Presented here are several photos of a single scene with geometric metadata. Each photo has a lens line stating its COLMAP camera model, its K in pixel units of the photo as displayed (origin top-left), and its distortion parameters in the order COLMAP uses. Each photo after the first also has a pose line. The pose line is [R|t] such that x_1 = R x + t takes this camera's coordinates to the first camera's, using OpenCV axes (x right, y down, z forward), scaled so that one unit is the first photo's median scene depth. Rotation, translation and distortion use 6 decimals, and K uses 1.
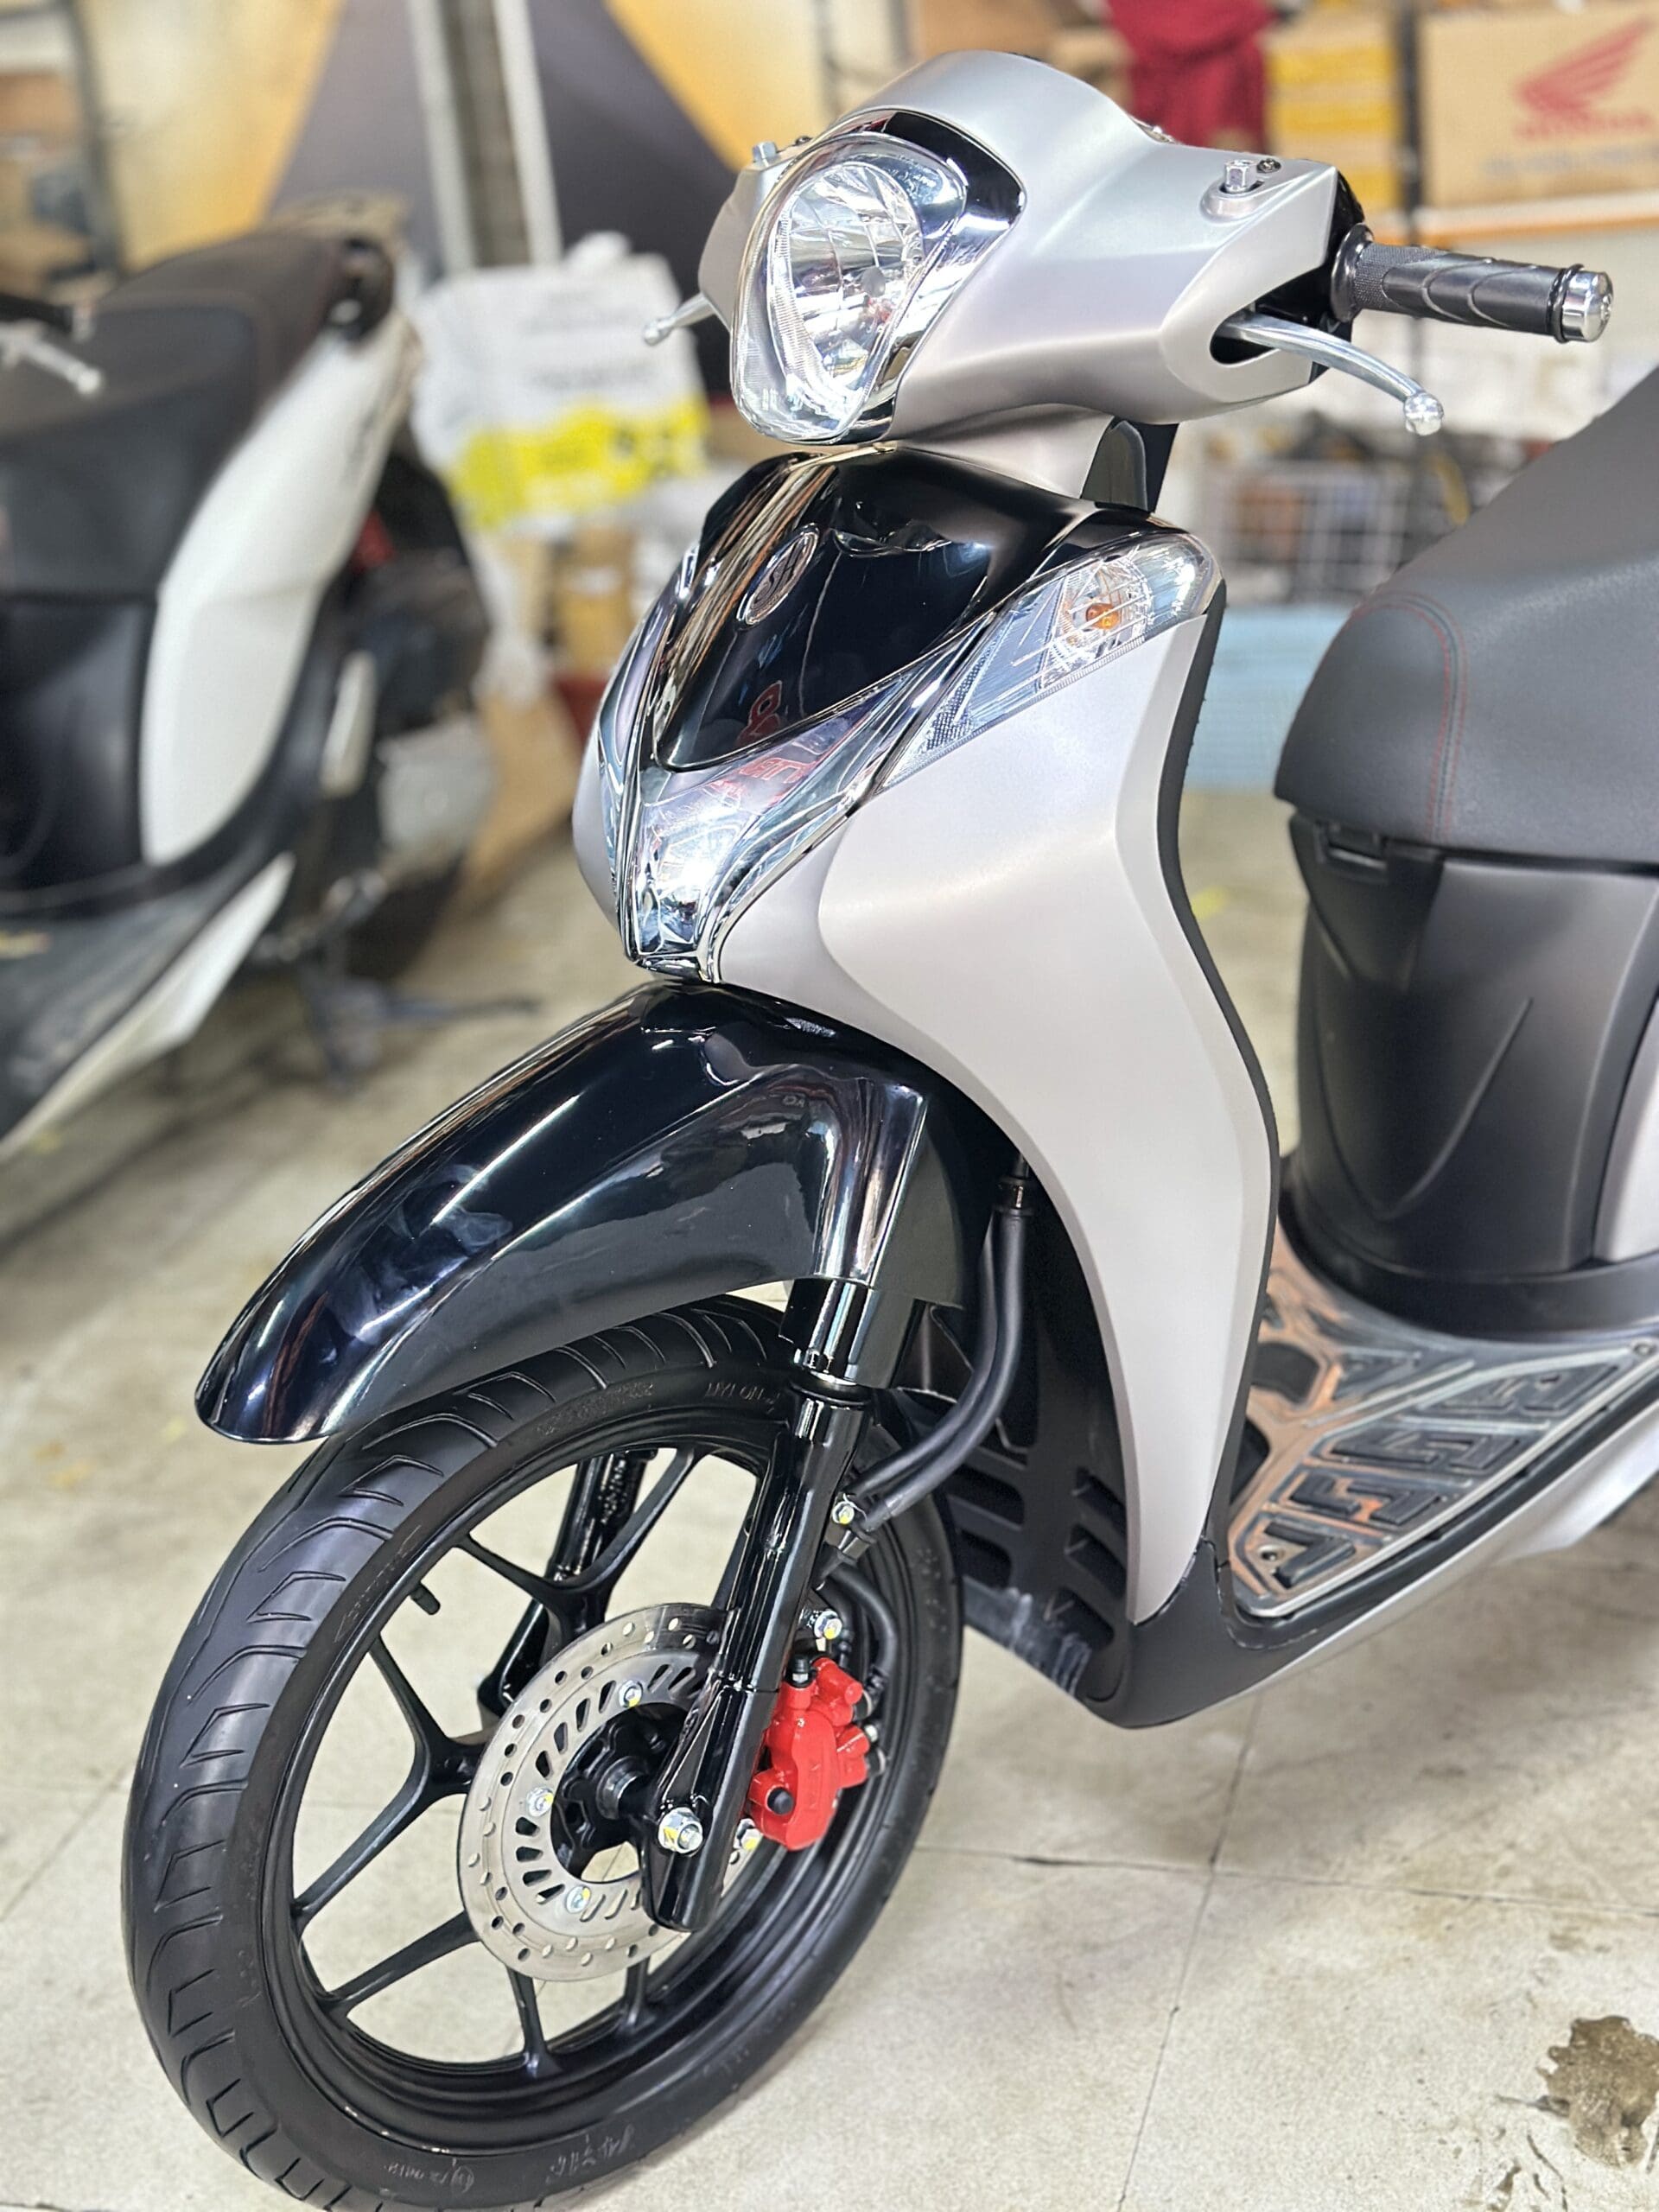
lens RADIAL K [[3046.6, 0, 829.5], [0, 3046.6, 1106.0], [0, 0, 1]] dist [0.211655, -0.513242]
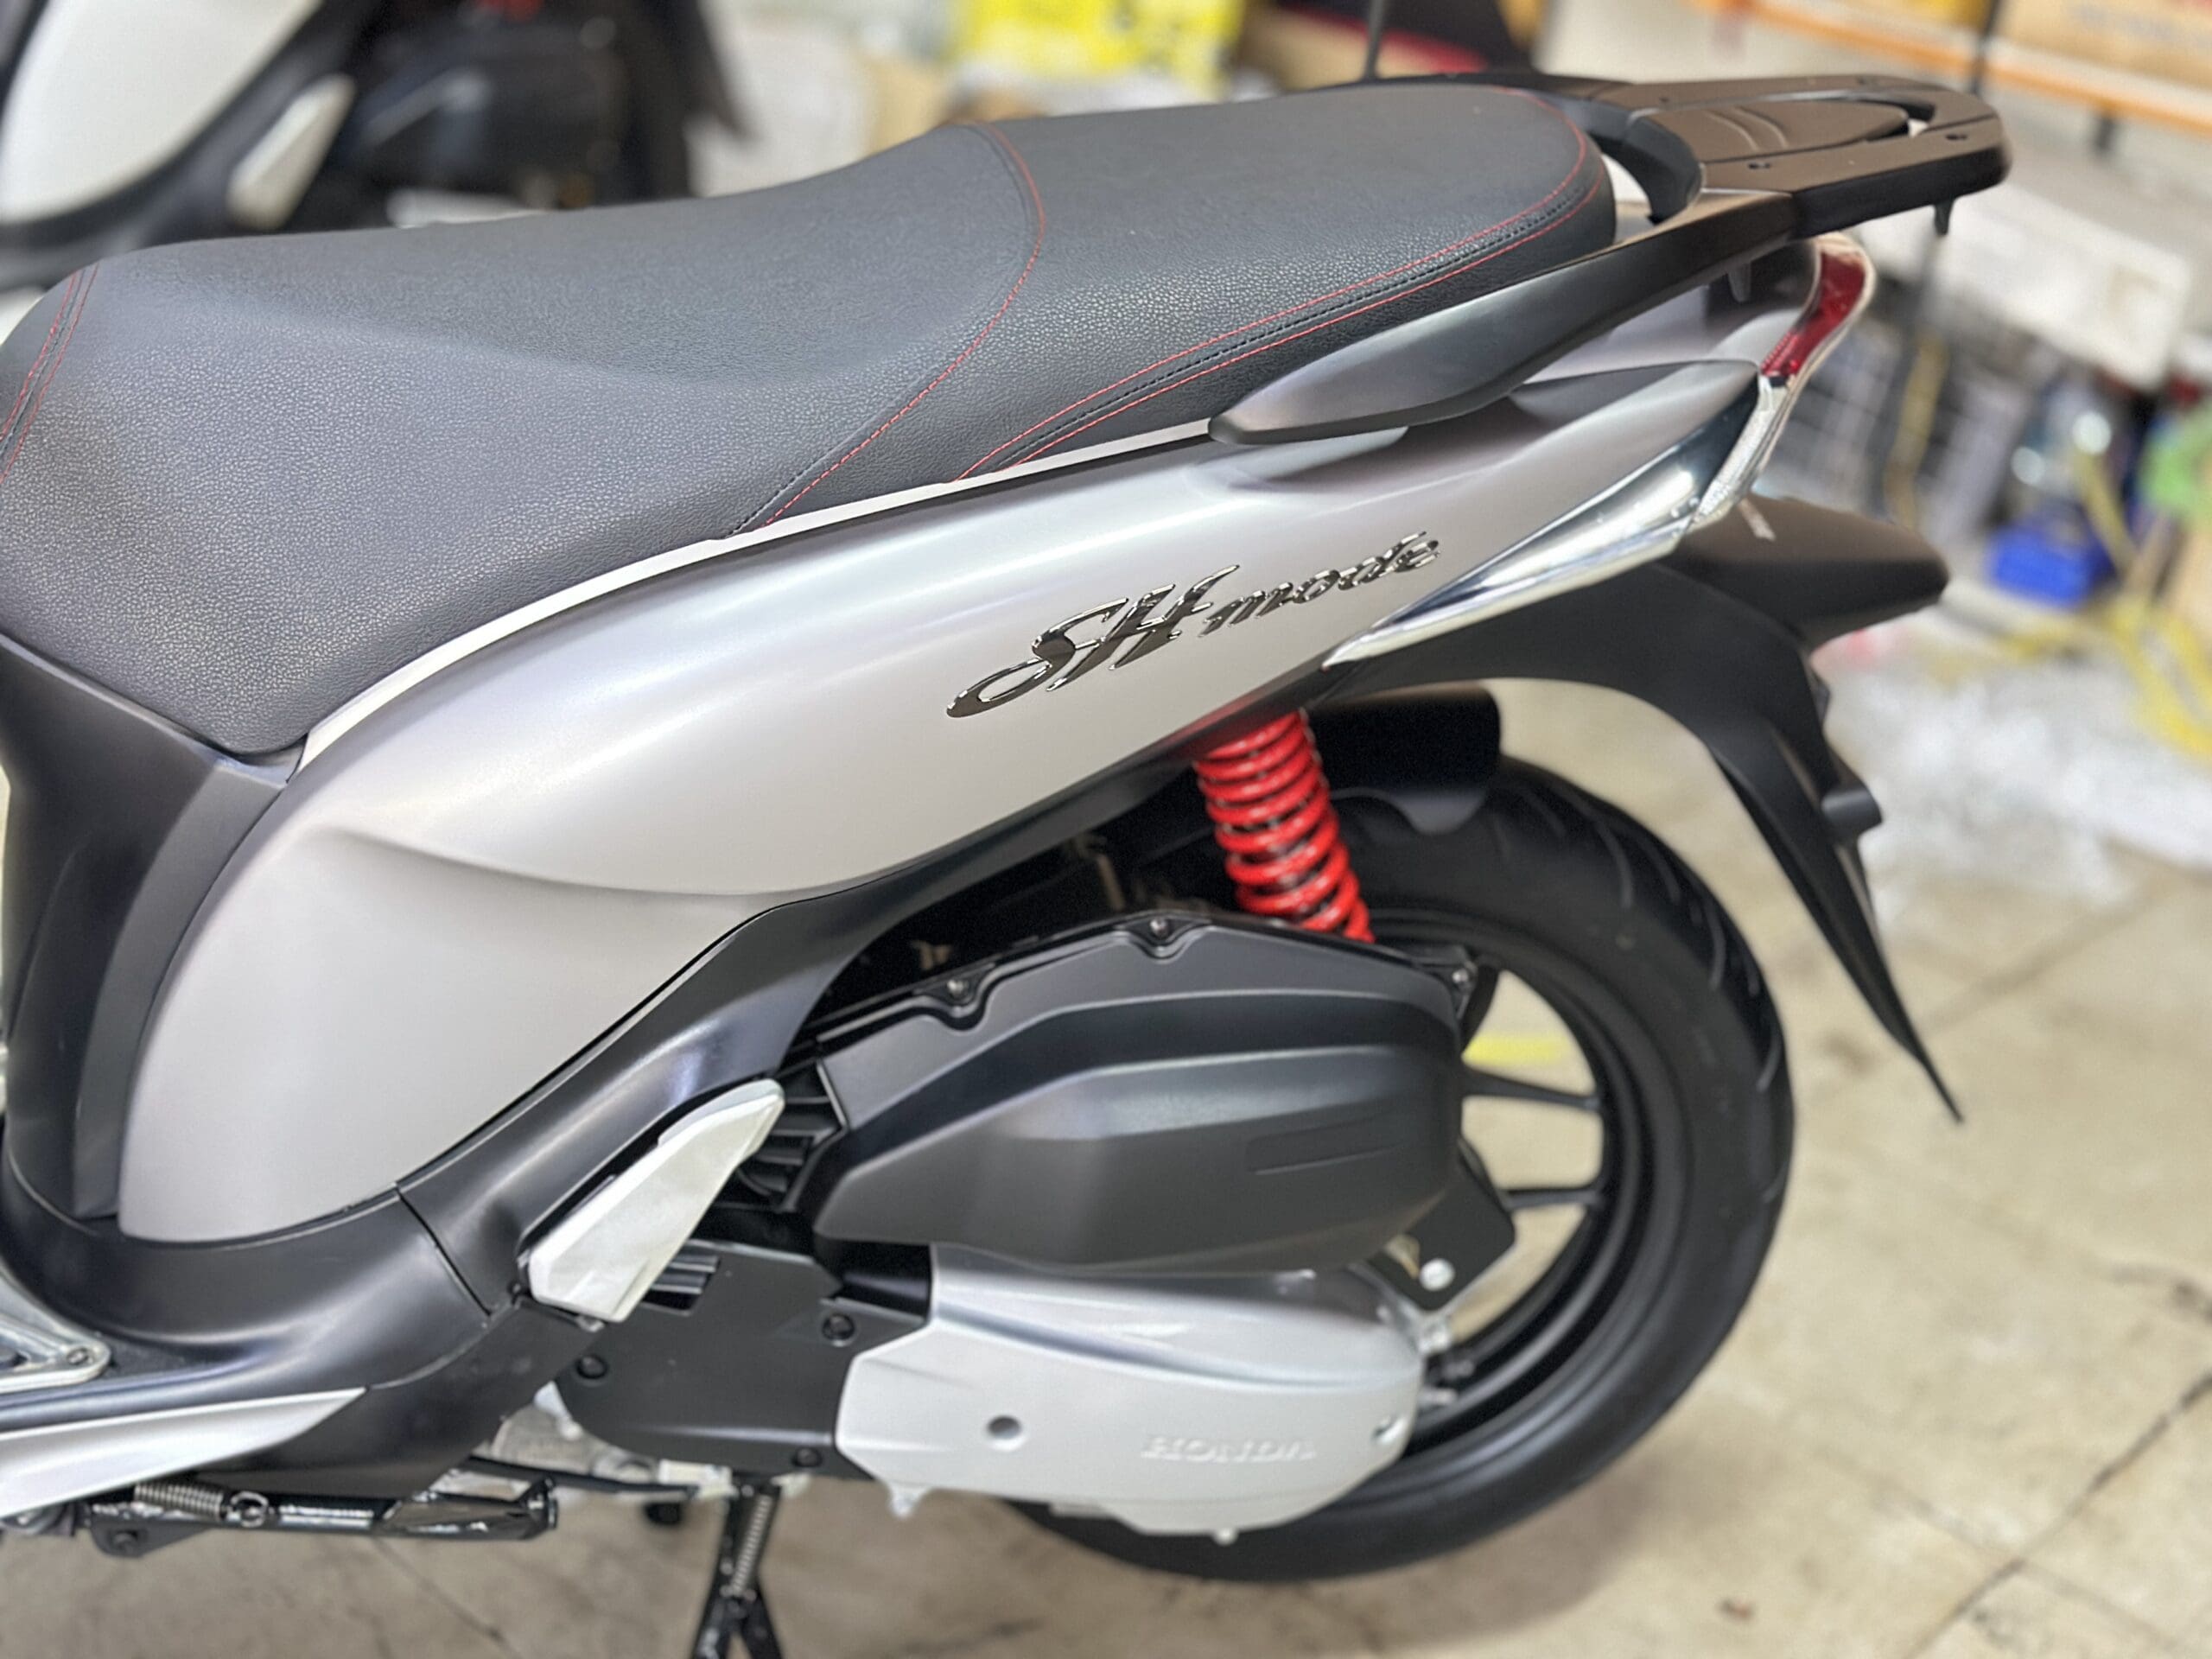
lens RADIAL K [[3046.6, 0, 1097.1], [0, 3046.6, 871.2], [0, 0, 1]] dist [0.211655, -0.513242]
pose [[0.878299, 0.387441, -0.280143, 0.635637], [-0.372406, 0.921840, 0.107356, -0.195178], [0.299841, 0.010036, 0.953936, 0.364051]]
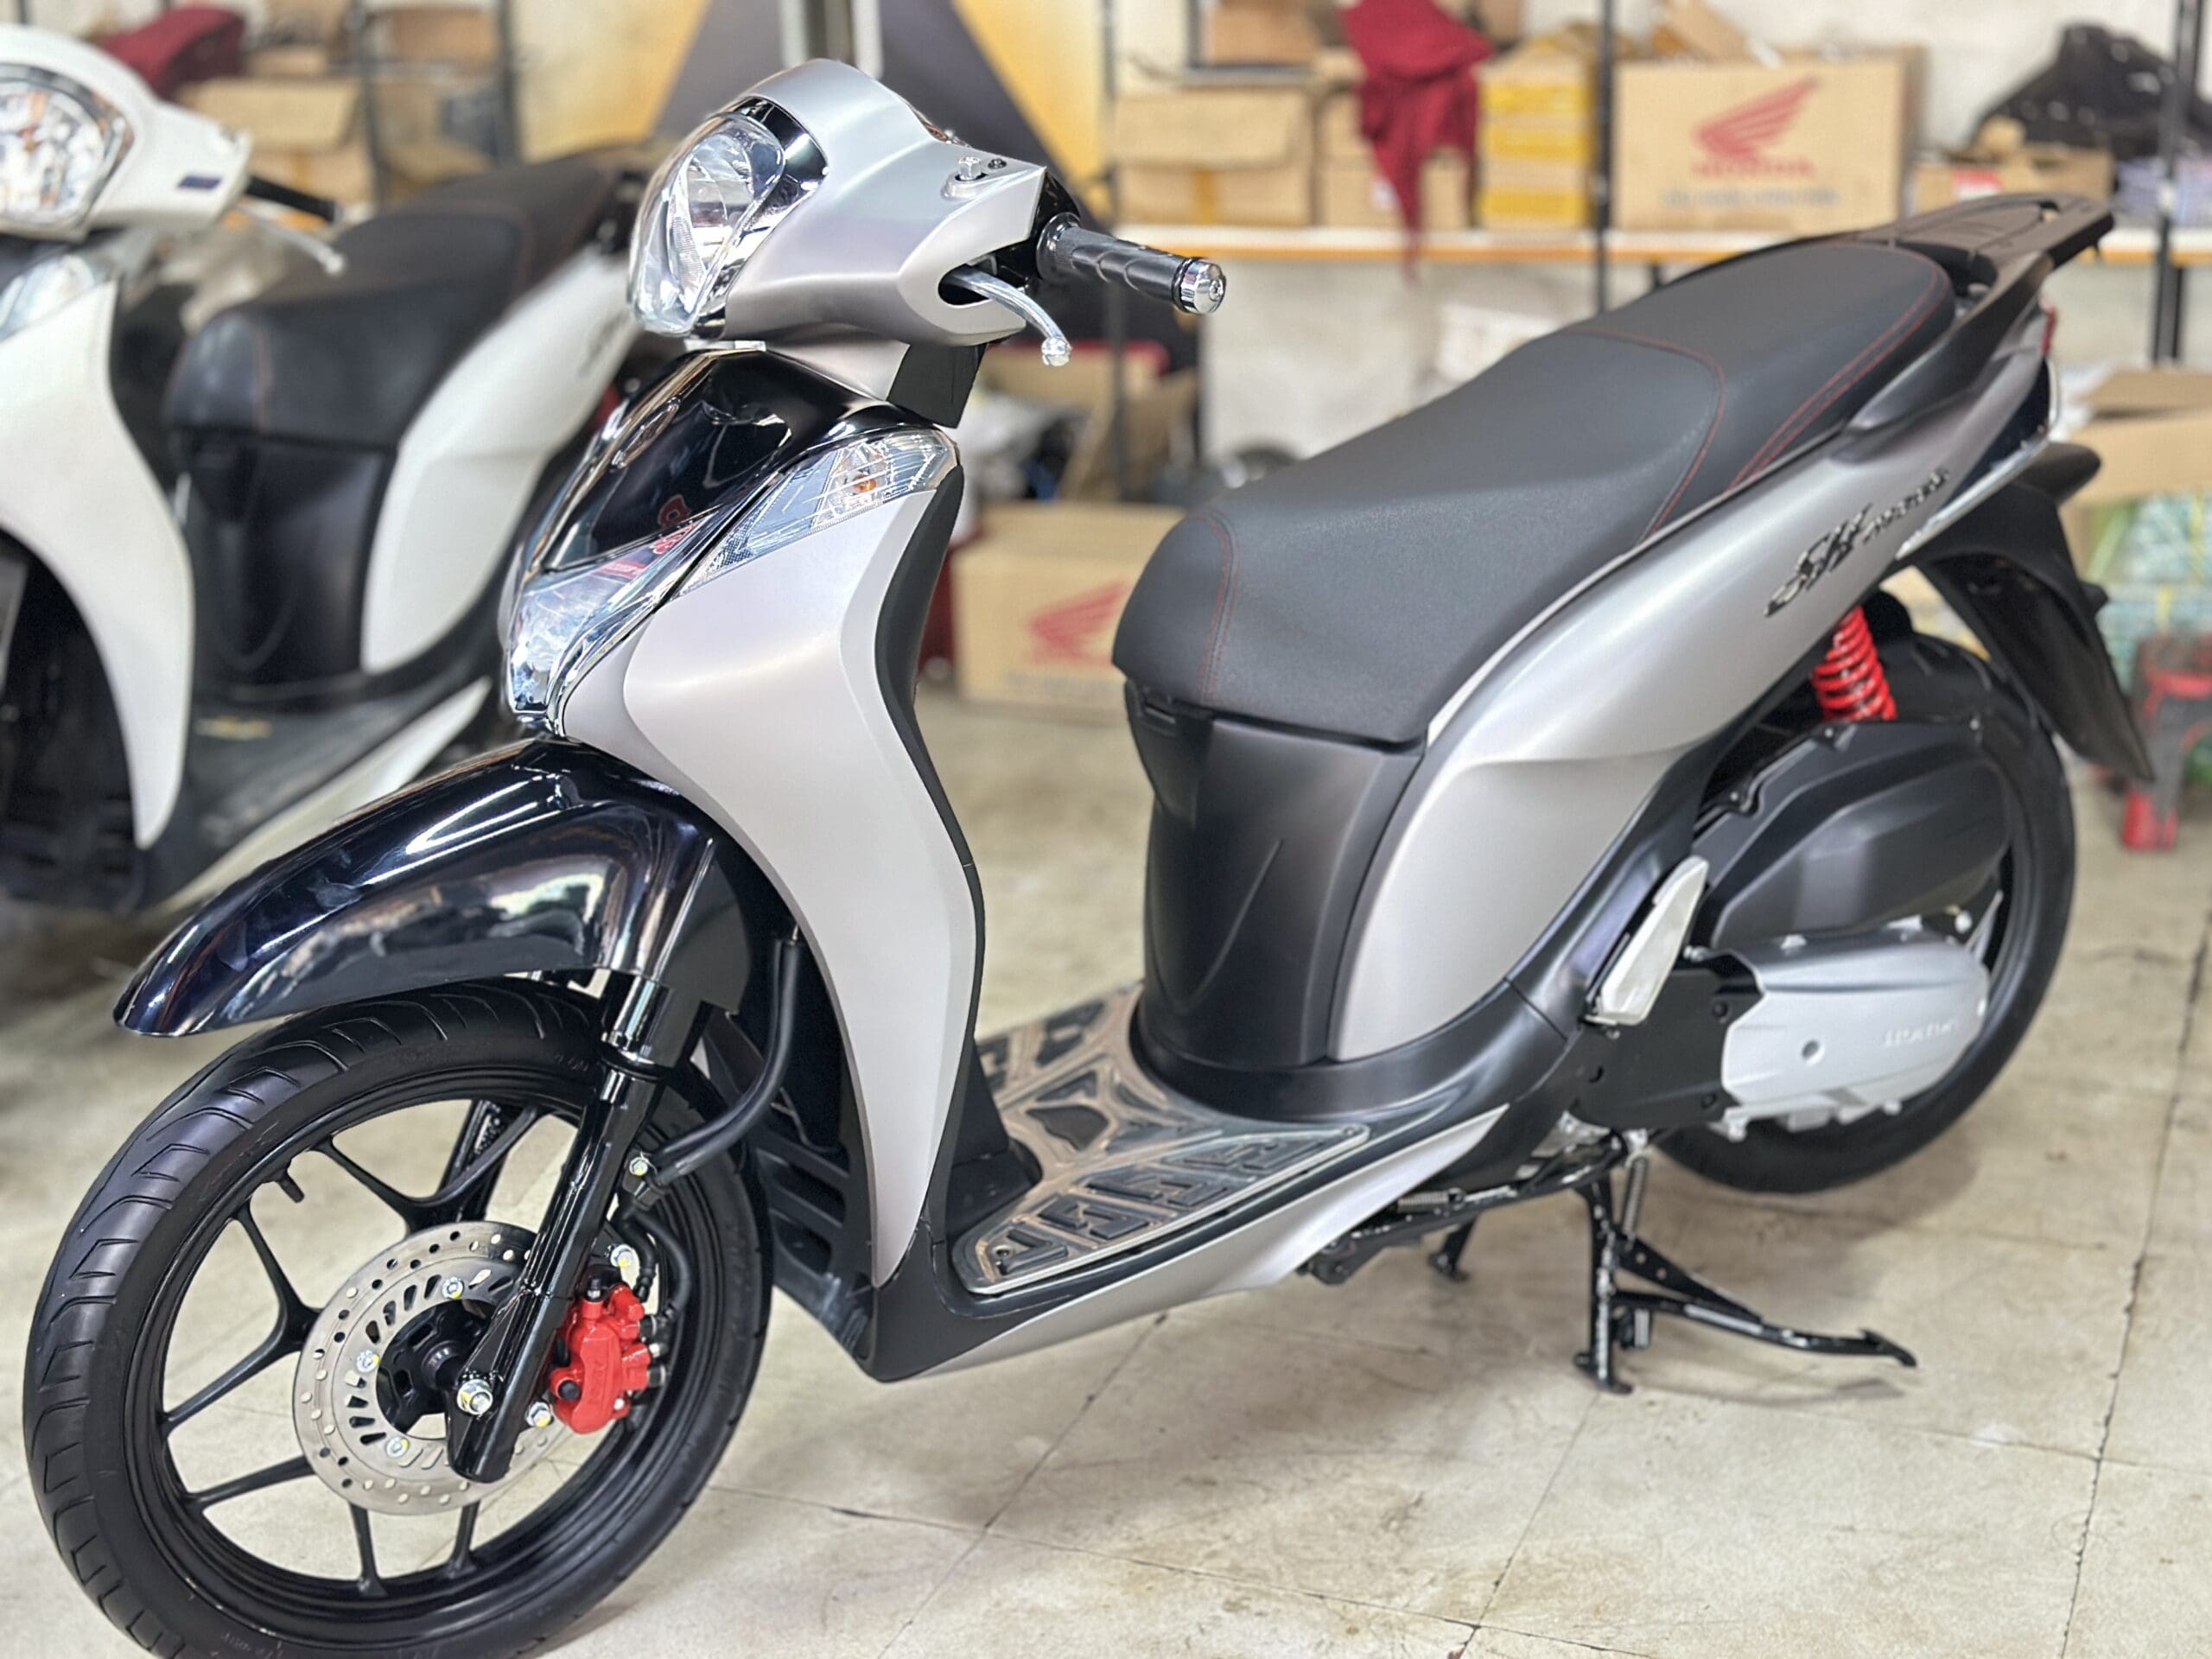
lens RADIAL K [[3046.6, 0, 1097.1], [0, 3046.6, 871.2], [0, 0, 1]] dist [0.211655, -0.513242]
pose [[0.992040, 0.101859, -0.074035, 0.243271], [-0.106310, 0.992587, -0.058898, 0.058109], [0.067487, 0.066300, 0.995515, -0.234779]]
